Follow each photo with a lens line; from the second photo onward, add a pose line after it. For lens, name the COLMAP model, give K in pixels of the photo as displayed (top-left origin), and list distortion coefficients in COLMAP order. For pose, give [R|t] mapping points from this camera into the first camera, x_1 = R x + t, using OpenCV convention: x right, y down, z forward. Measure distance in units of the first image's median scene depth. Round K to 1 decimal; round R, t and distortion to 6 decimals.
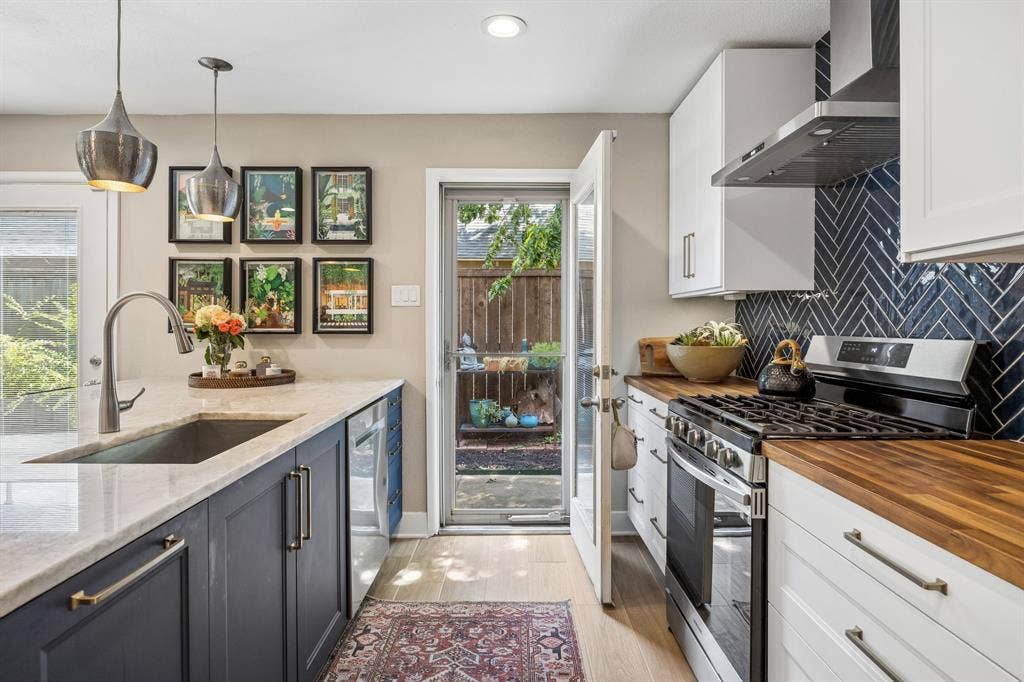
lens RADIAL K [[532.7, 0, 513.4], [0, 532.7, 325.9], [0, 0, 1]] dist [-0.002130, -0.001113]
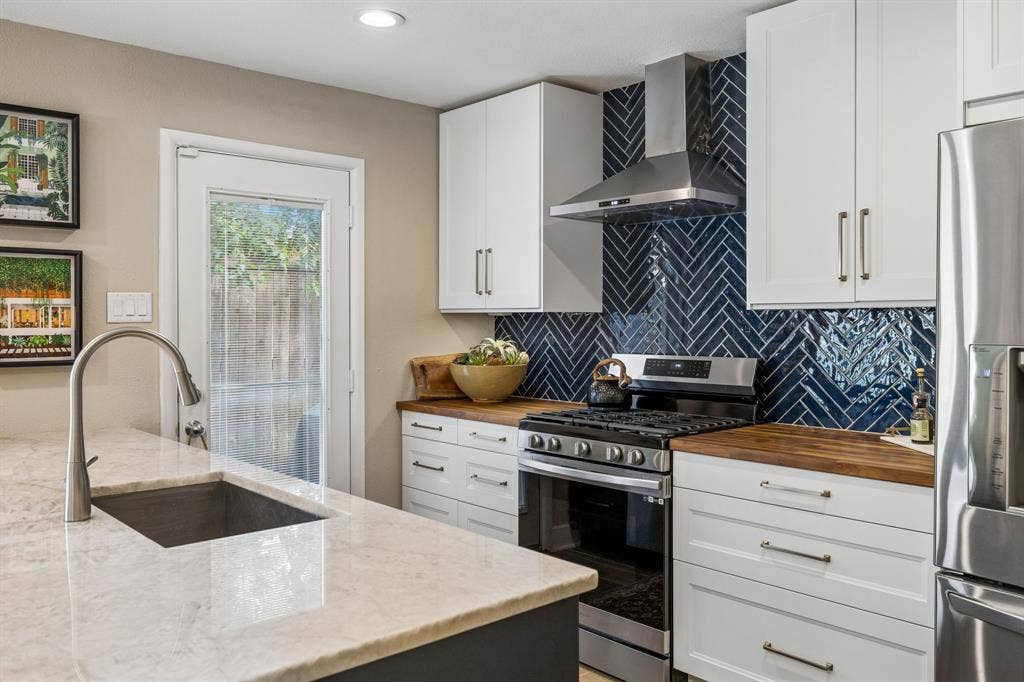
lens RADIAL K [[815.9, 0, 515.9], [0, 815.9, 323.8], [0, 0, 1]] dist [-0.003606, -0.003367]
pose [[0.751408, -0.004382, 0.659823, -0.535012], [0.004772, 0.999988, 0.001207, -0.035135], [-0.659821, 0.002242, 0.751420, -0.128108]]
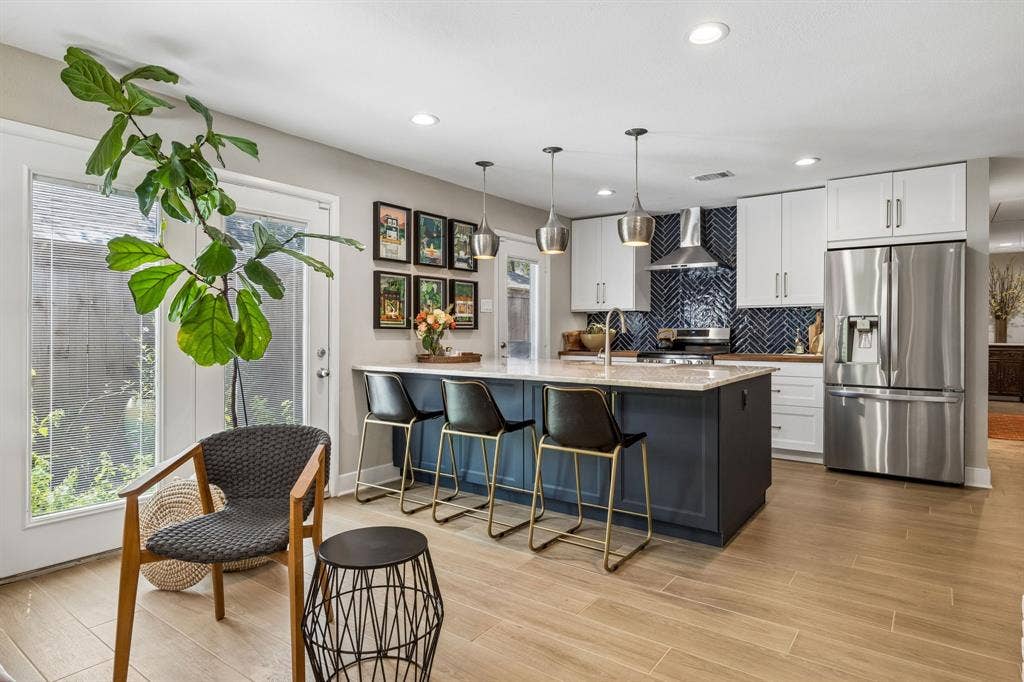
lens RADIAL K [[580.6, 0, 511.3], [0, 580.6, 335.8], [0, 0, 1]] dist [-0.002505, 0.000864]
pose [[0.603093, -0.007434, 0.797637, -1.594404], [0.004042, 0.999972, 0.006264, 0.023476], [-0.797661, -0.000554, 0.603106, -0.123377]]
